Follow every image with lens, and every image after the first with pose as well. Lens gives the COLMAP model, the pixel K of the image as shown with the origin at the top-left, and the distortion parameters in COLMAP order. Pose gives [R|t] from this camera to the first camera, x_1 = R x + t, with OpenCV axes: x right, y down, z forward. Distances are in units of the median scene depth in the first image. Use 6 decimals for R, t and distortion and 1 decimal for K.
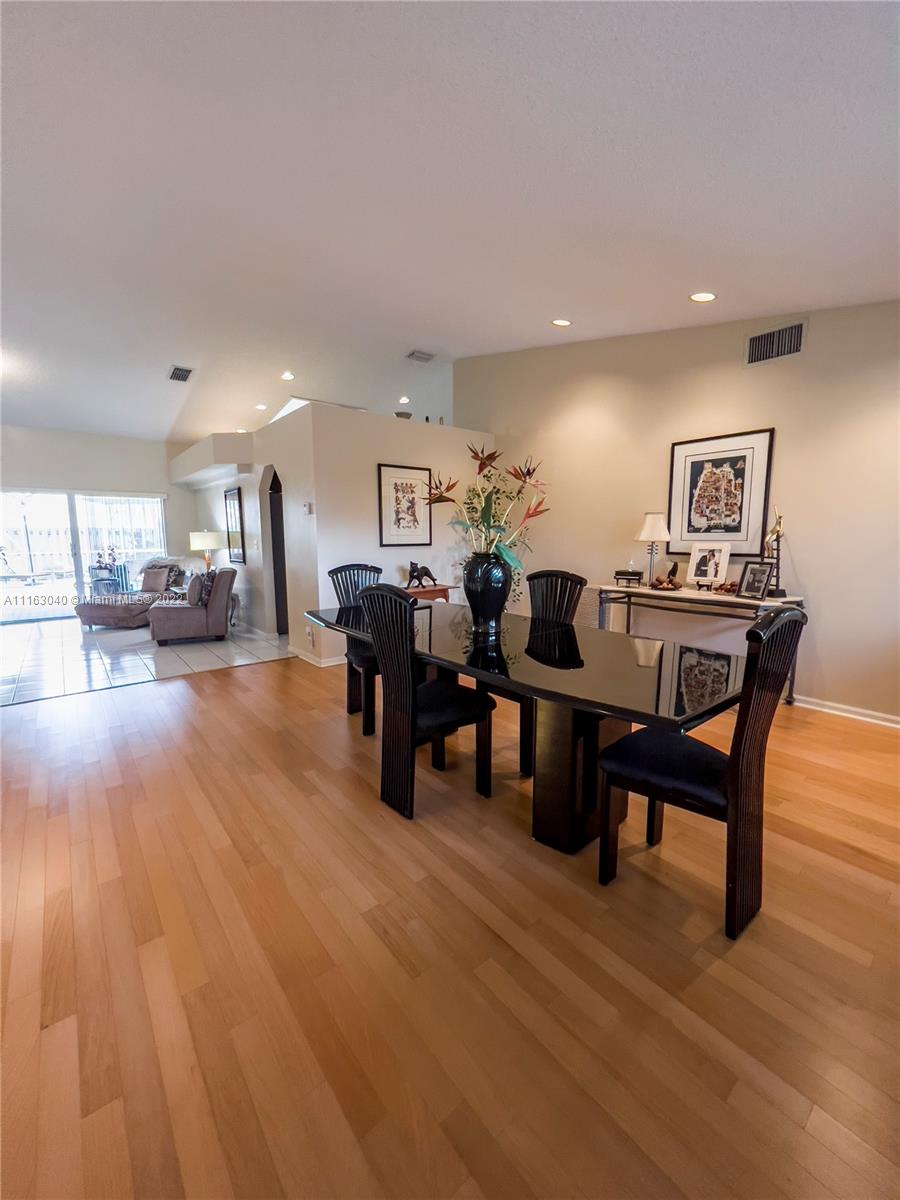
lens RADIAL K [[481.9, 0, 448.8], [0, 481.9, 600.9], [0, 0, 1]] dist [-0.002388, -0.000215]
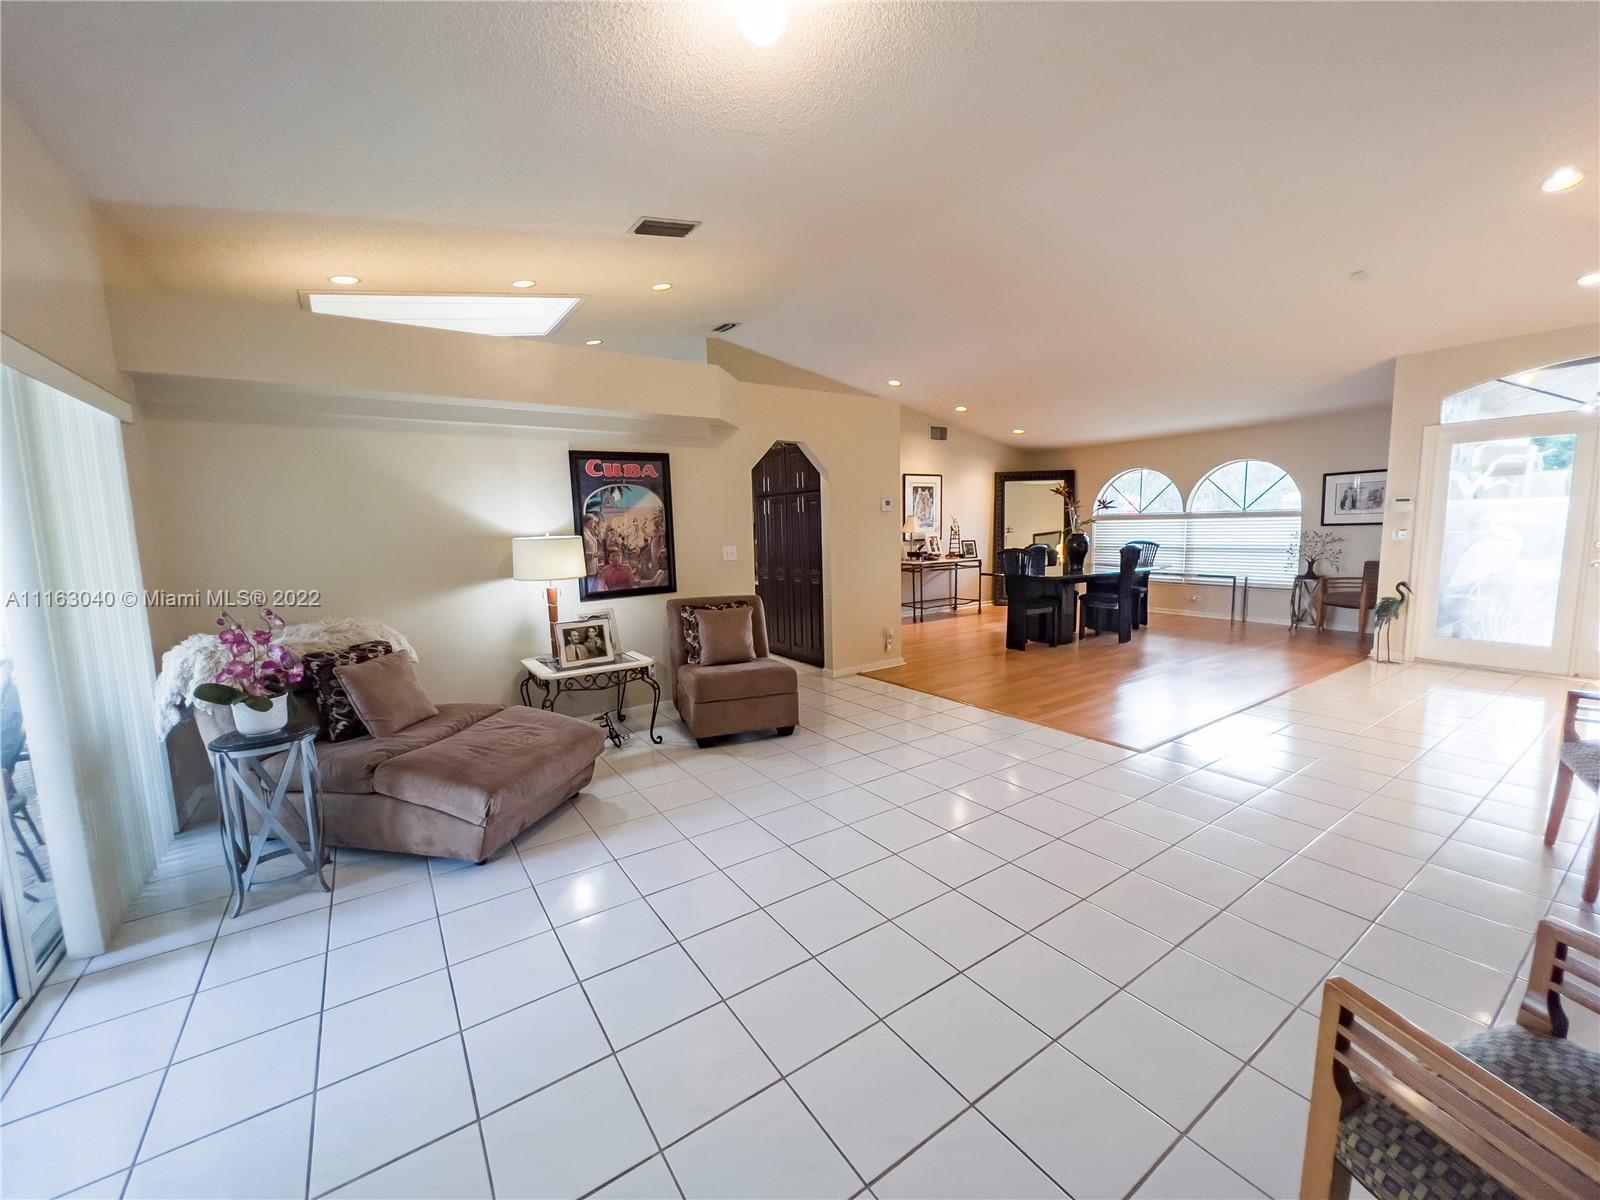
lens RADIAL K [[642.5, 0, 801.5], [0, 642.5, 605.0], [0, 0, 1]] dist [-0.002388, -0.000215]
pose [[0.076751, -0.112932, 0.990634, -1.921465], [0.155314, 0.982790, 0.100005, -0.172363], [-0.984879, 0.146184, 0.092970, 1.305006]]
